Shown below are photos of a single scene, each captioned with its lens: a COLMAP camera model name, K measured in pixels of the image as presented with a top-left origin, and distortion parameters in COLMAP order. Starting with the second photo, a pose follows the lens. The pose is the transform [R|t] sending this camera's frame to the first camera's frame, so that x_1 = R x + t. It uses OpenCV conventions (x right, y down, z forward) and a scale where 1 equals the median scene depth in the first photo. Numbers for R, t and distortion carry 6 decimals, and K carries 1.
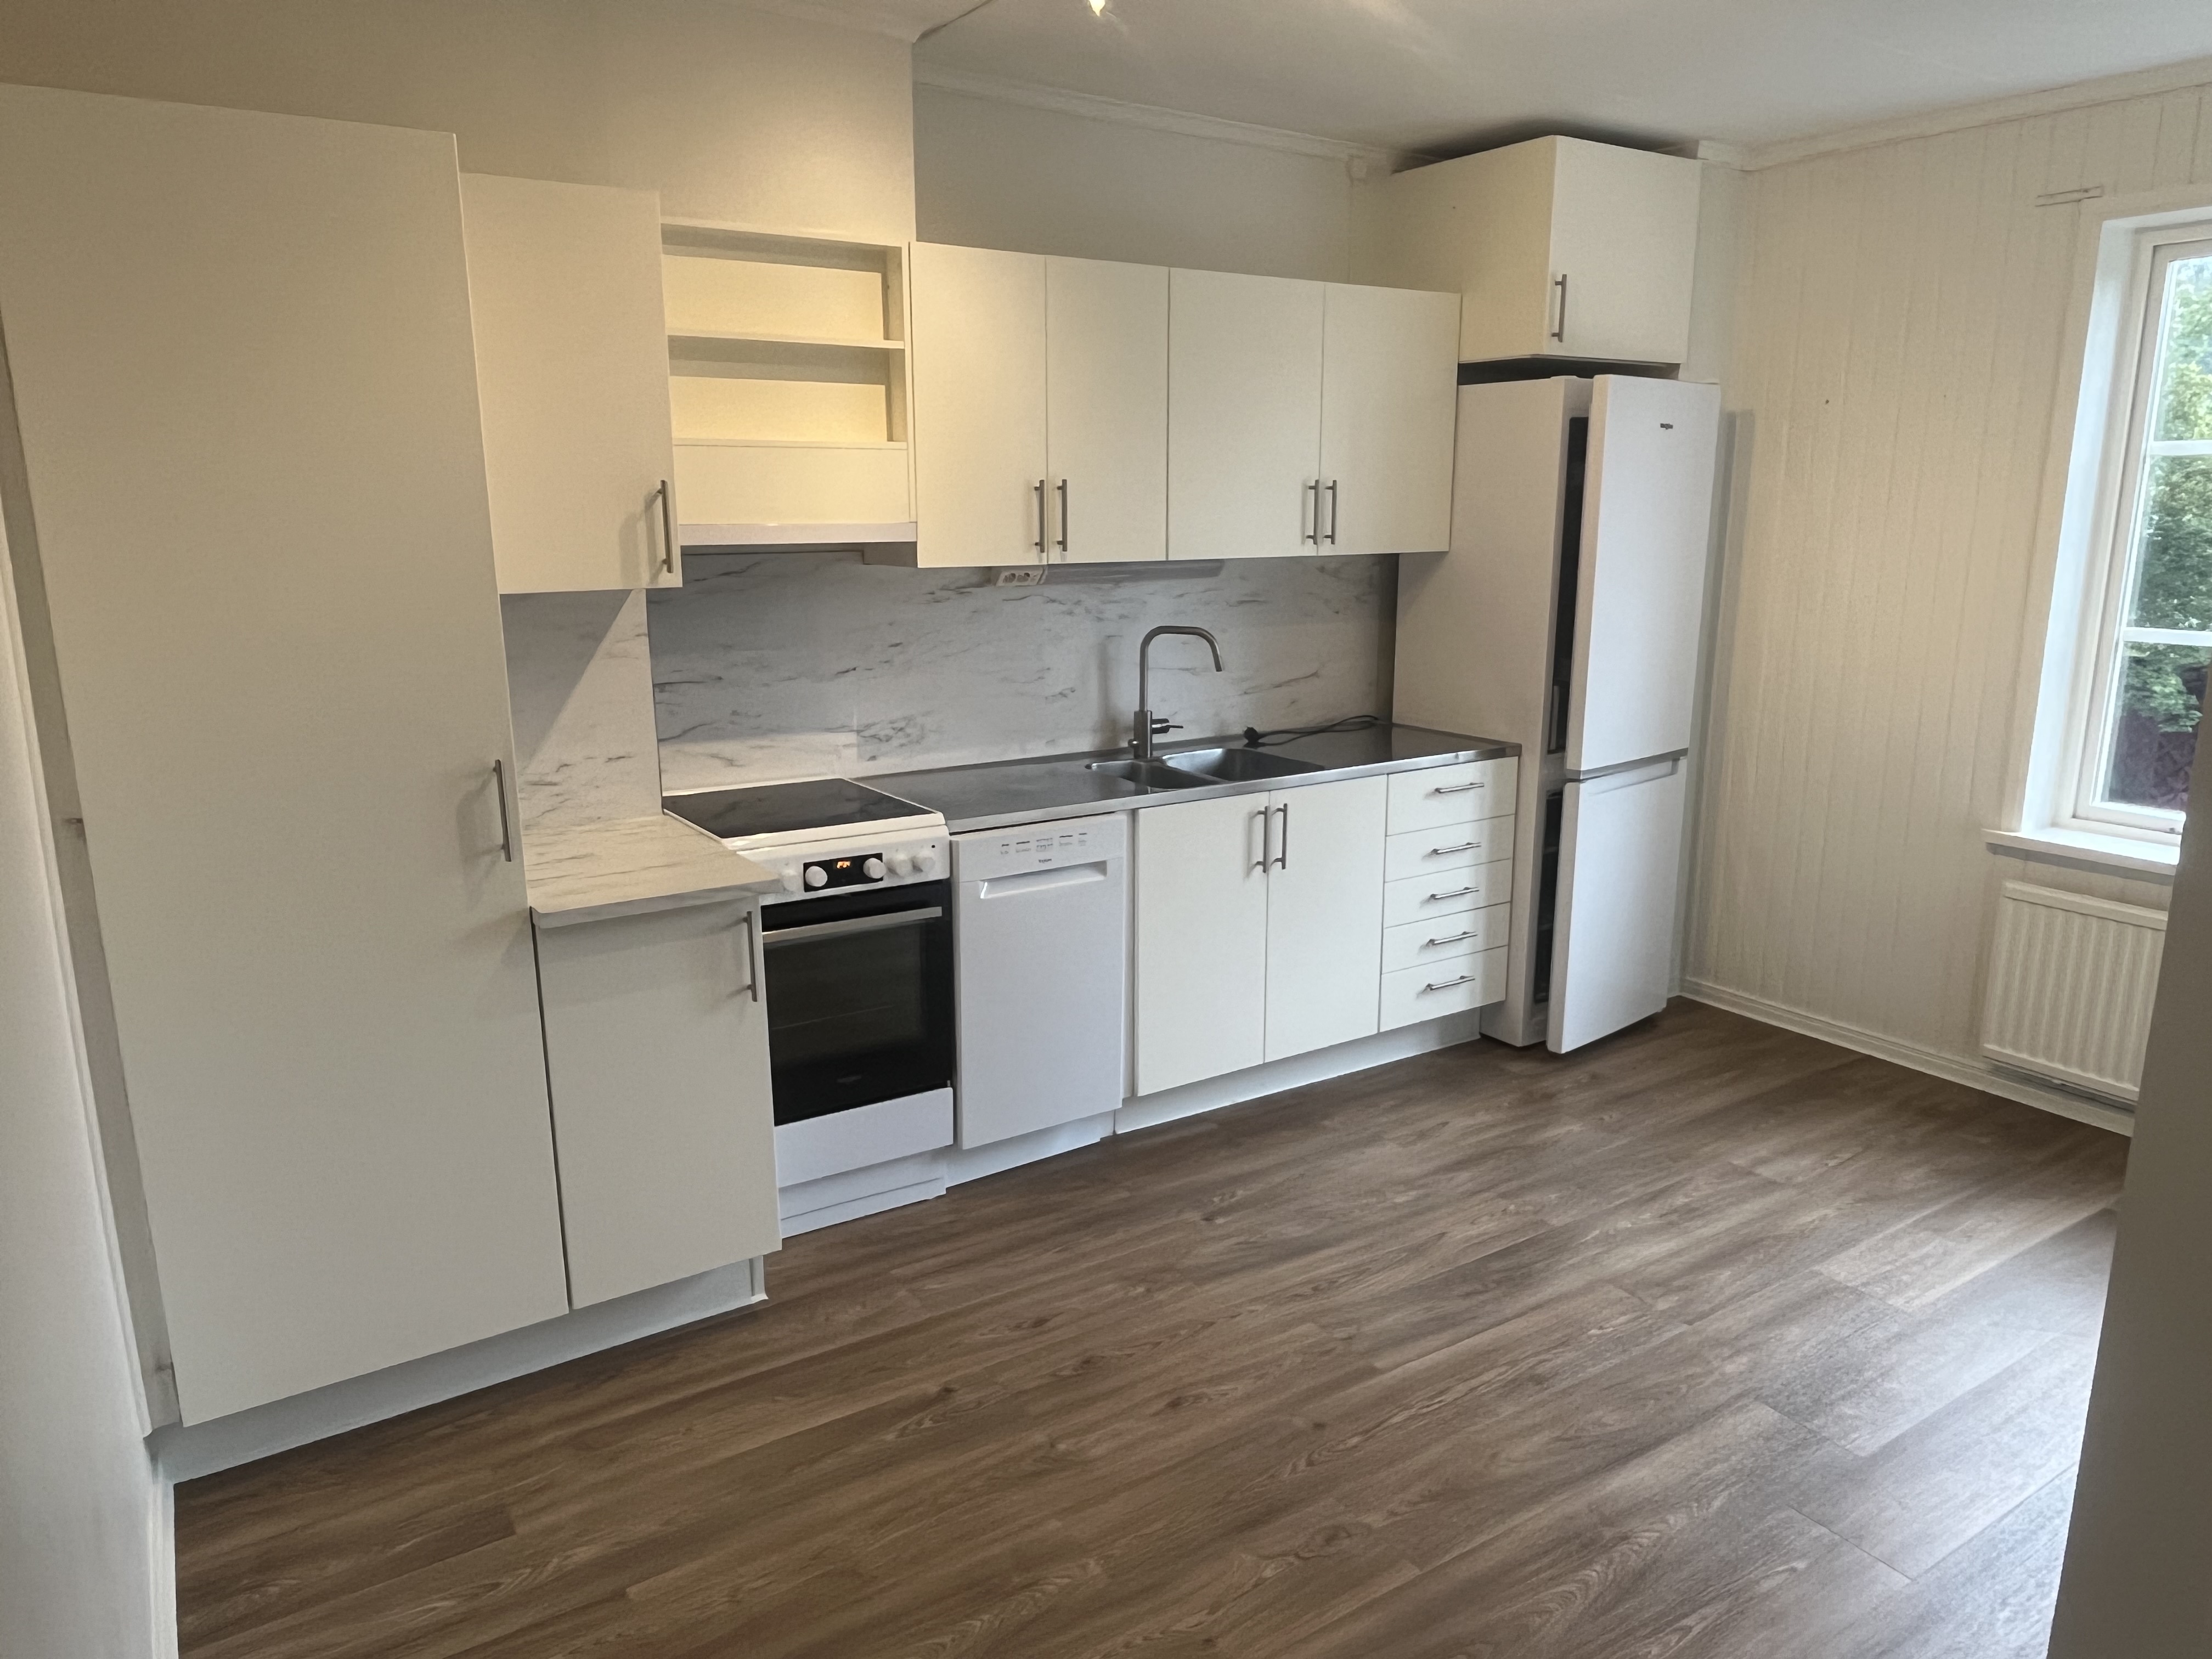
lens RADIAL K [[1510.4, 0, 1097.6], [0, 1510.4, 807.8], [0, 0, 1]] dist [-0.004136, 0.000589]
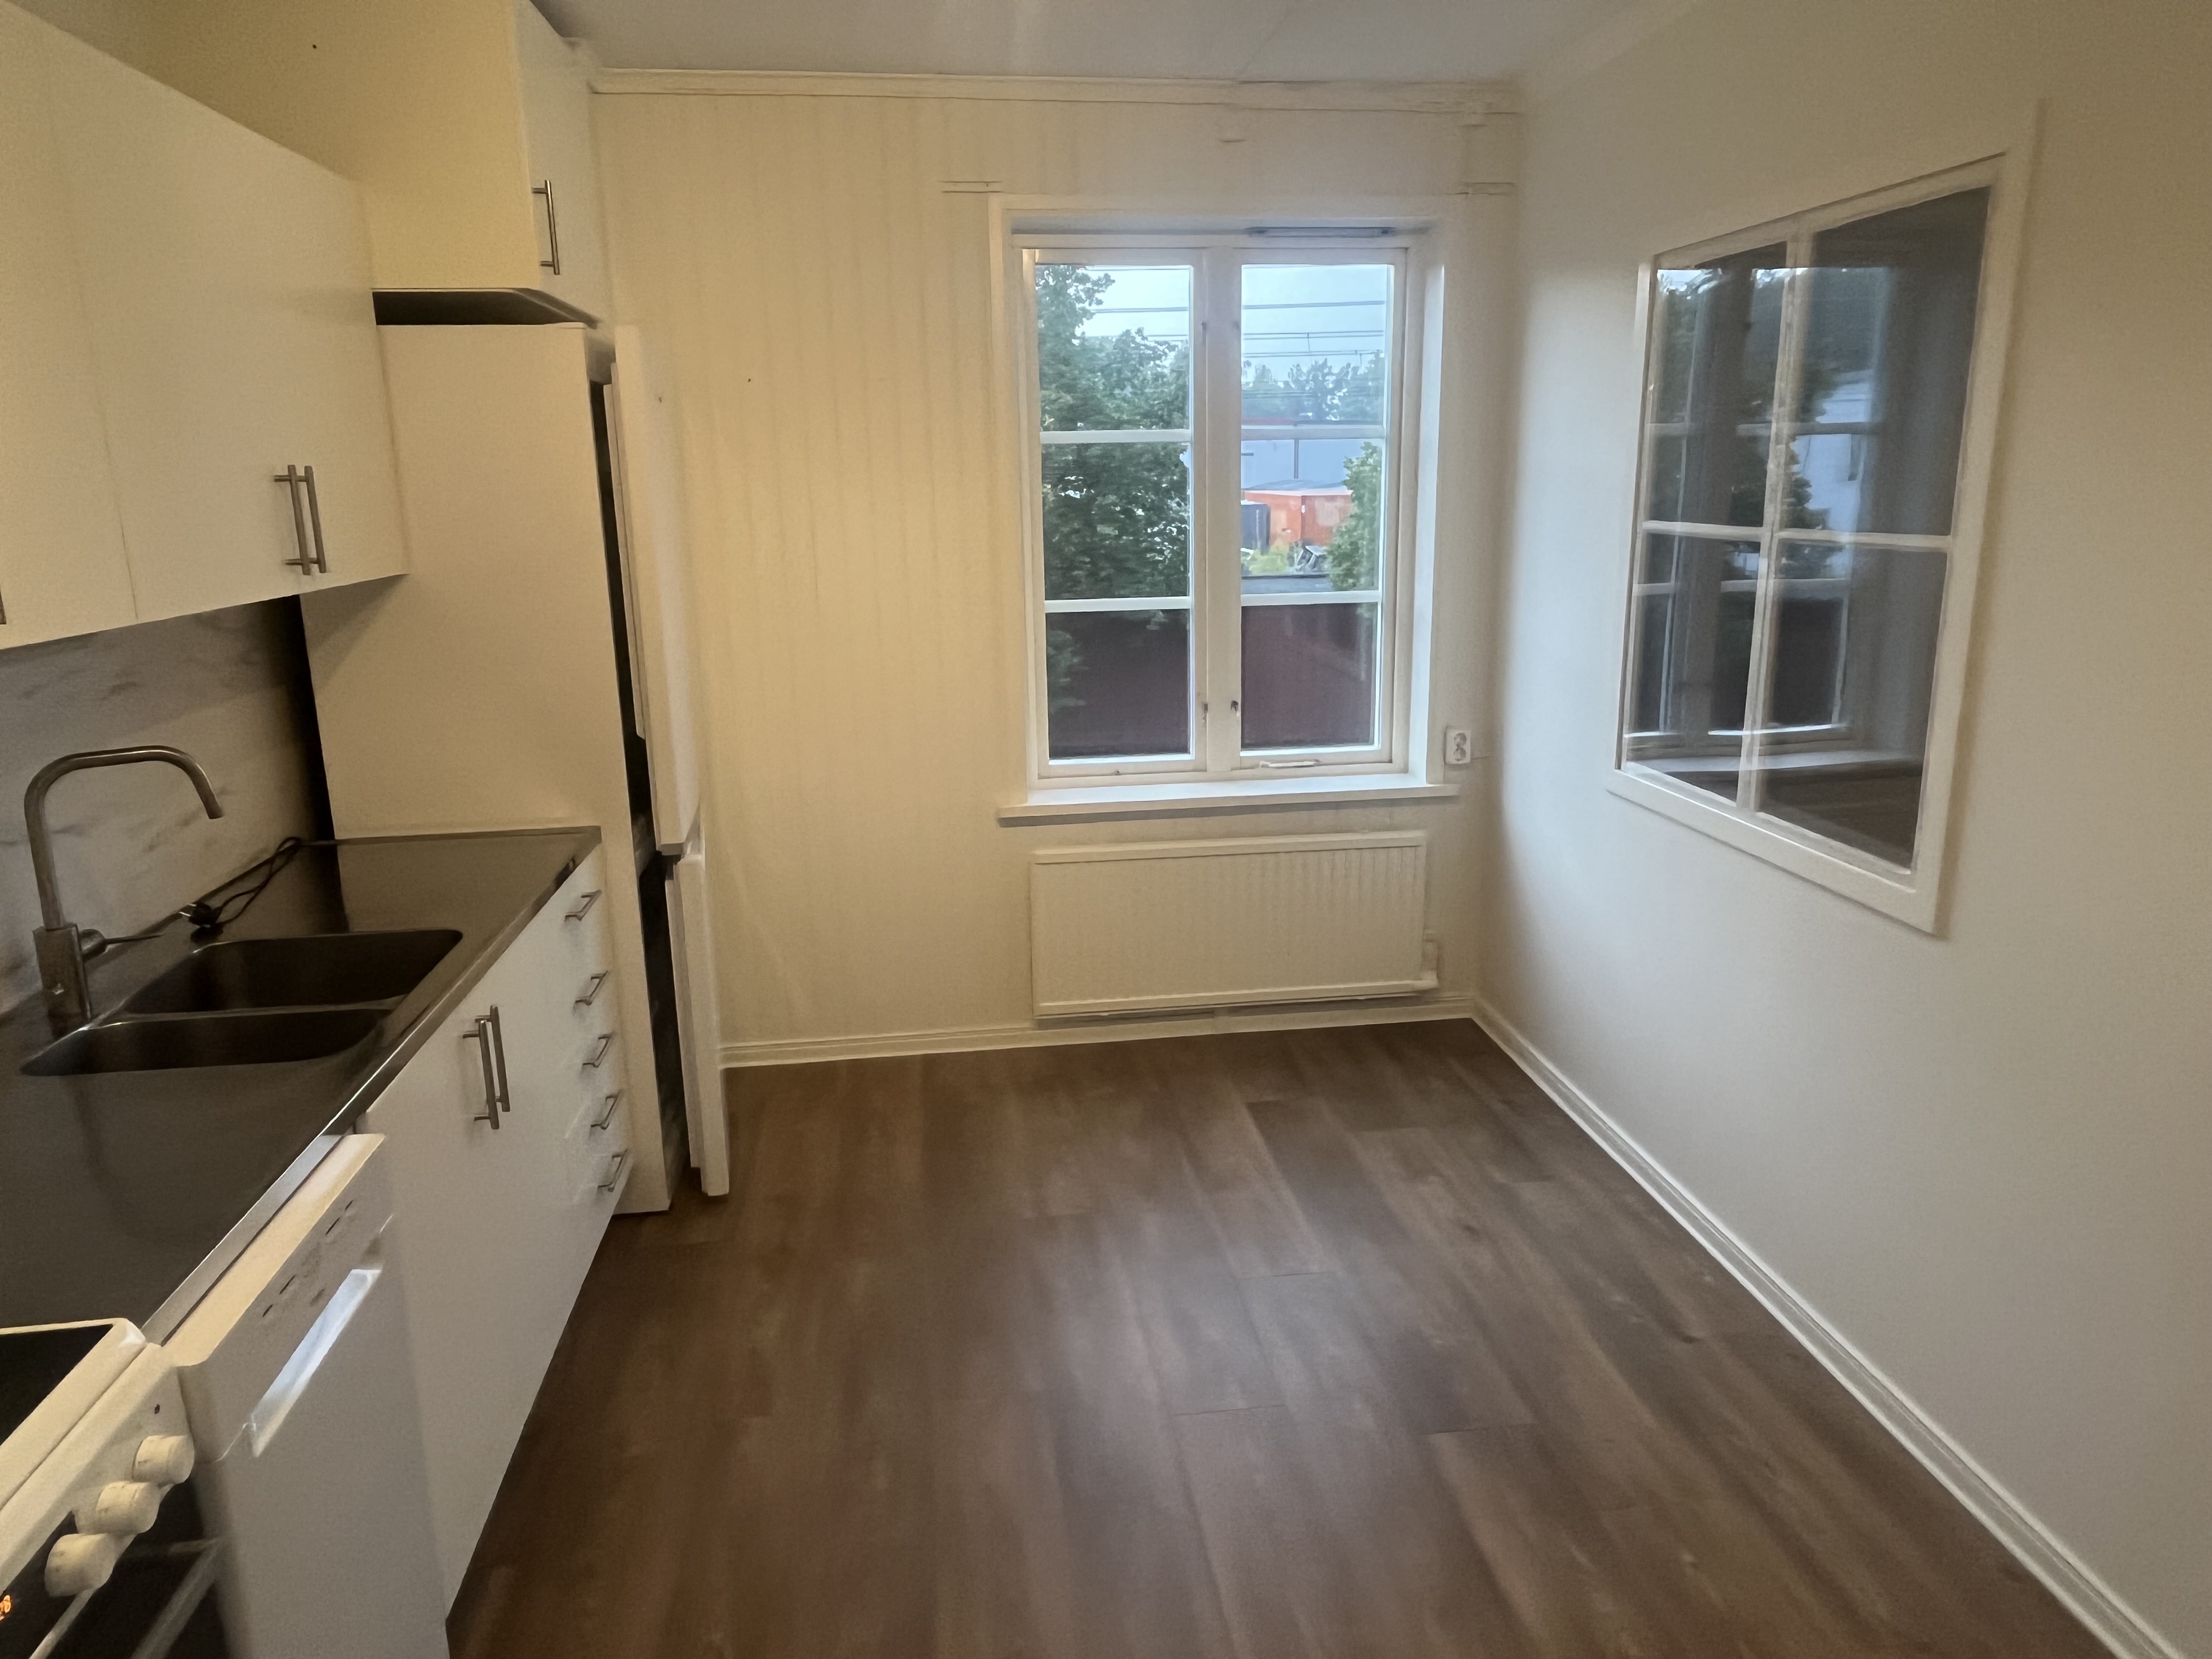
lens RADIAL K [[1400.8, 0, 1106.0], [0, 1400.8, 829.5], [0, 0, 1]] dist [-0.001903, -0.003633]
pose [[0.441745, -0.221025, 0.869488, -0.217479], [0.202716, 0.968702, 0.143255, -0.093113], [-0.873938, 0.112977, 0.472725, 0.479750]]
